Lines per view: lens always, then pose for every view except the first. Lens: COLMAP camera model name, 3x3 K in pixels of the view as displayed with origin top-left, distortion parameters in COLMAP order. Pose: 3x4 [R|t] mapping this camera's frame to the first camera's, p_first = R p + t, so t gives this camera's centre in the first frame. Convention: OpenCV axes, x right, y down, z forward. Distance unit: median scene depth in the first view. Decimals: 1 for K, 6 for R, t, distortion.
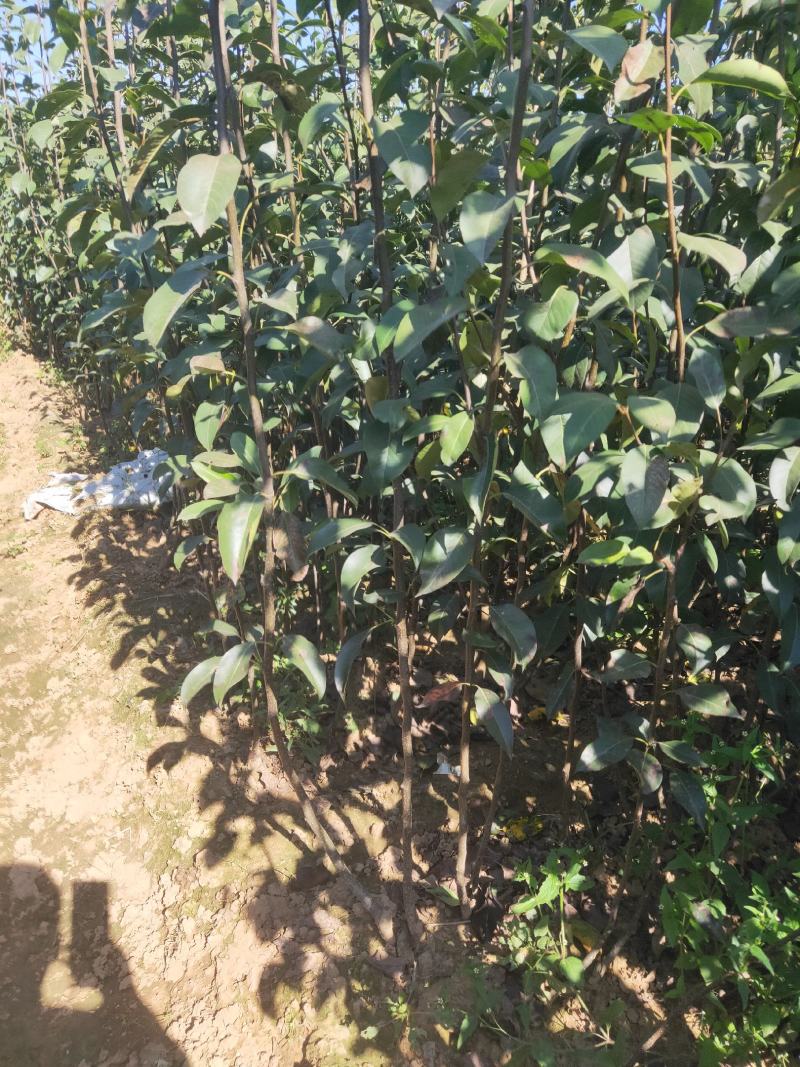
lens RADIAL K [[769.8, 0, 401.4], [0, 769.8, 534.6], [0, 0, 1]] dist [0.005970, 0.001755]
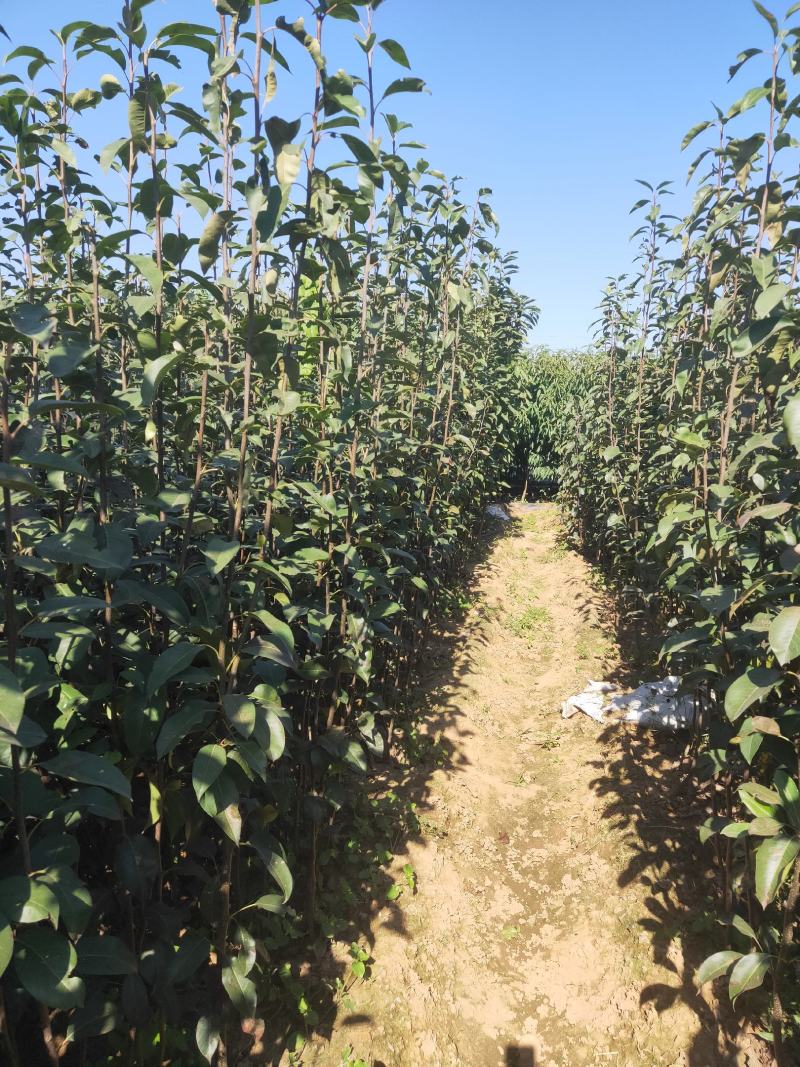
lens RADIAL K [[769.8, 0, 402.1], [0, 769.8, 531.1], [0, 0, 1]] dist [0.005970, 0.001755]
pose [[0.793428, 0.083113, -0.602962, 0.008160], [-0.216303, 0.964471, -0.151686, -0.082227], [0.568933, 0.250775, 0.783216, -0.180204]]
